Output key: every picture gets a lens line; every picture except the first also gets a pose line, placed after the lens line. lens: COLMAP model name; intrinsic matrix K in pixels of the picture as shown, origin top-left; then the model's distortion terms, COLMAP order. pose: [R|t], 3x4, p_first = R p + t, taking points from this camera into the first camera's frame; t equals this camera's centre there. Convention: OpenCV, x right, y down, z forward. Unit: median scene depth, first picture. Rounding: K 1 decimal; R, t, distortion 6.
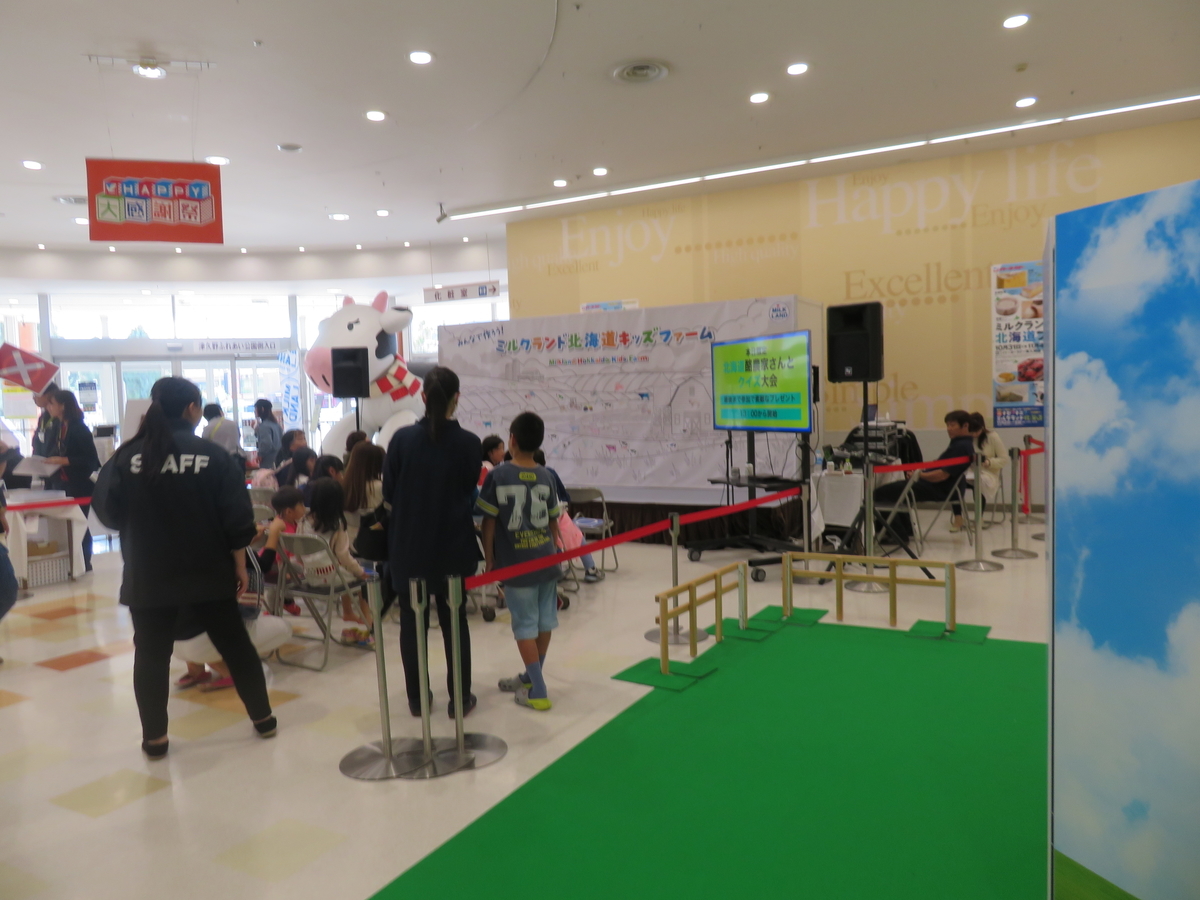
lens RADIAL K [[871.4, 0, 614.2], [0, 871.4, 443.7], [0, 0, 1]] dist [0.010803, -0.001825]
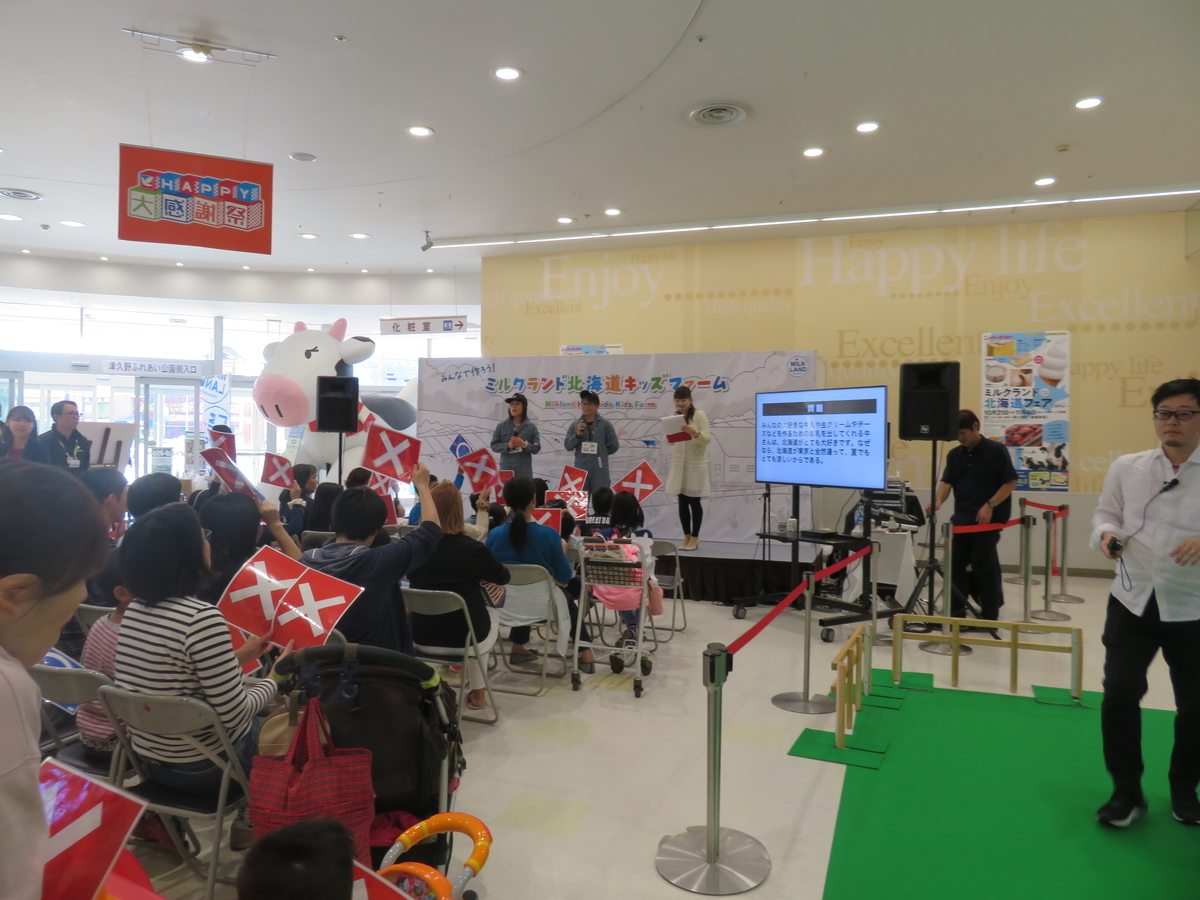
lens RADIAL K [[865.5, 0, 600.0], [0, 865.5, 450.0], [0, 0, 1]] dist [-0.005092, 0.001161]
pose [[0.986800, 0.043550, 0.155977, -0.172652], [-0.036445, 0.998176, -0.048126, 0.000924], [-0.157789, 0.041807, 0.986587, 0.060011]]
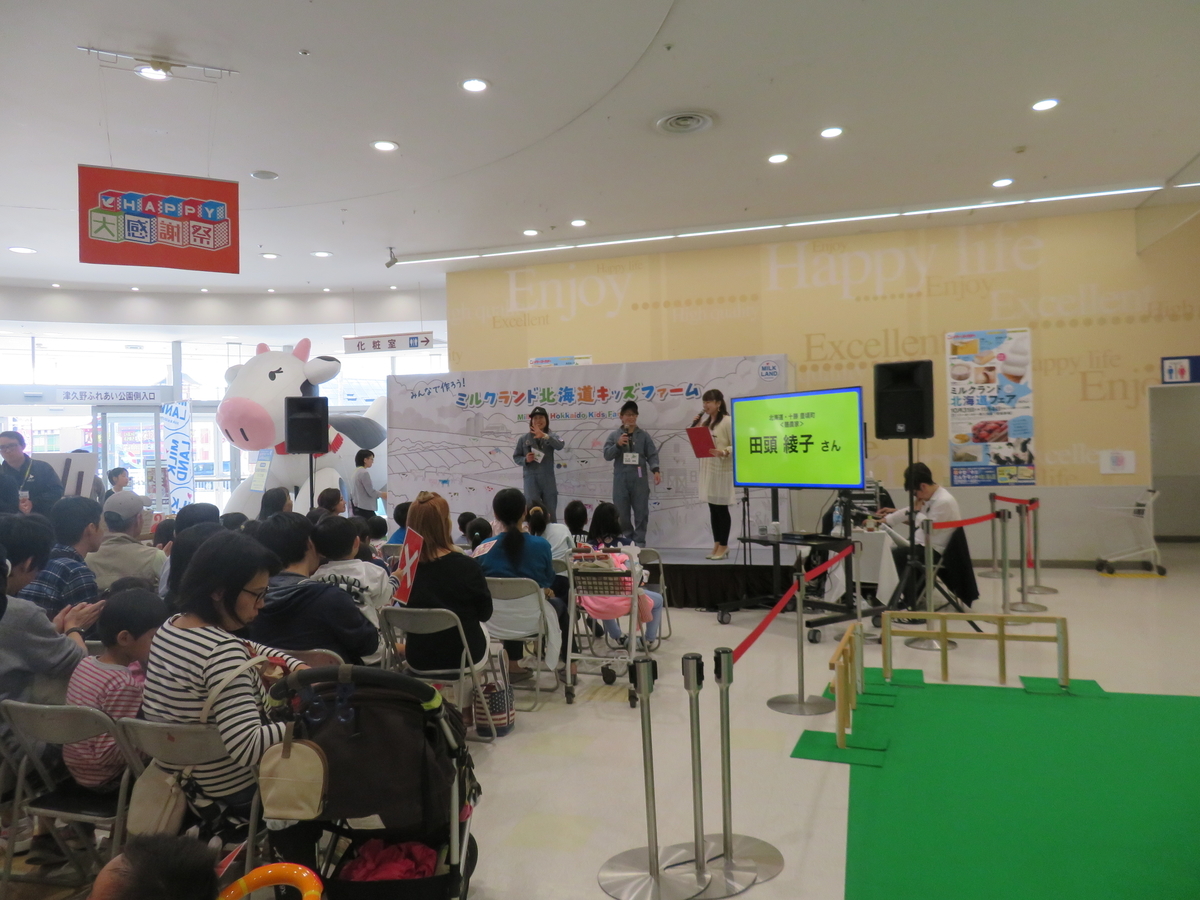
lens RADIAL K [[865.5, 0, 600.0], [0, 865.5, 450.0], [0, 0, 1]] dist [-0.005092, 0.001161]
pose [[0.980079, 0.009270, 0.198392, -0.185675], [0.003493, 0.997951, -0.063886, 0.003265], [-0.198578, 0.063306, 0.978038, 0.066179]]
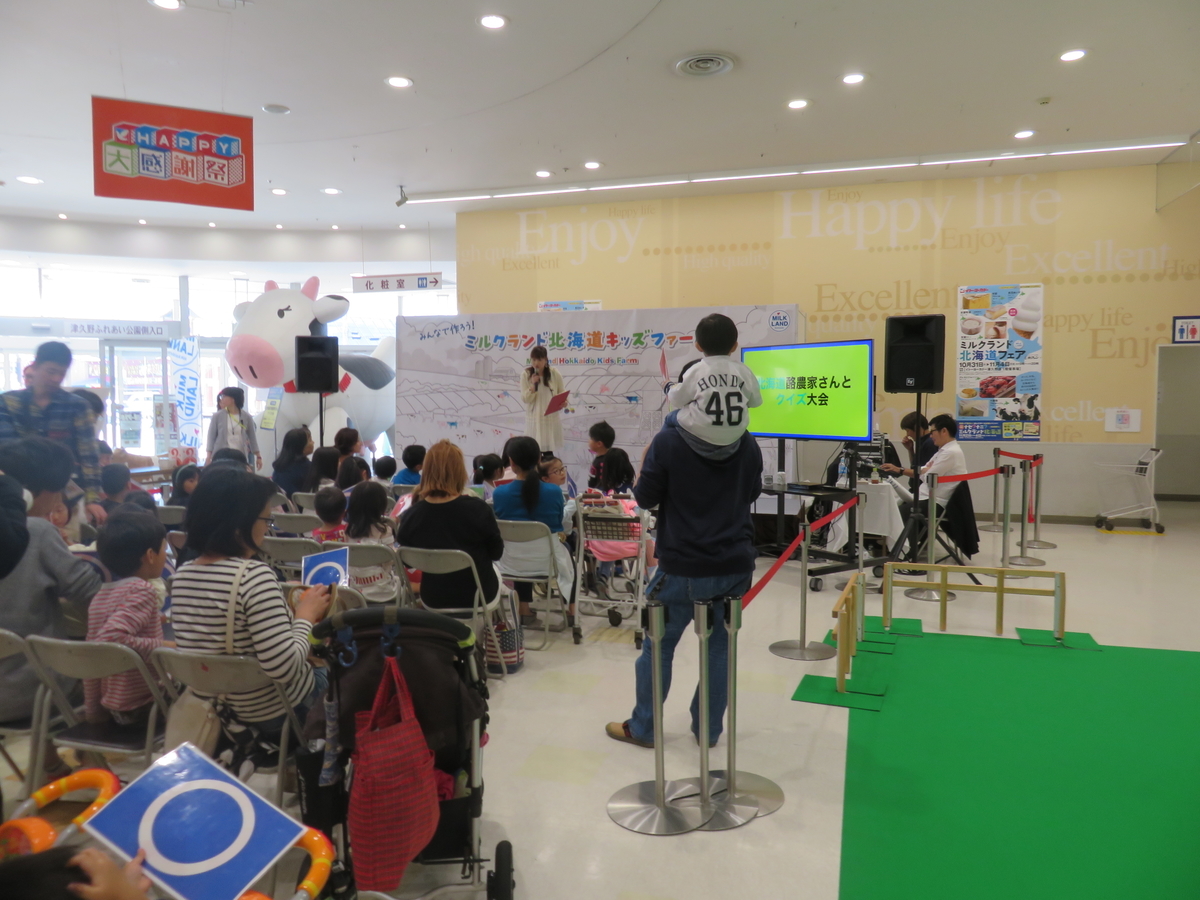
lens RADIAL K [[865.5, 0, 600.0], [0, 865.5, 450.0], [0, 0, 1]] dist [-0.005092, 0.001161]
pose [[0.980193, 0.019988, 0.197033, -0.193051], [-0.020459, 0.999791, 0.000356, 0.001881], [-0.196984, -0.004380, 0.980397, 0.061281]]
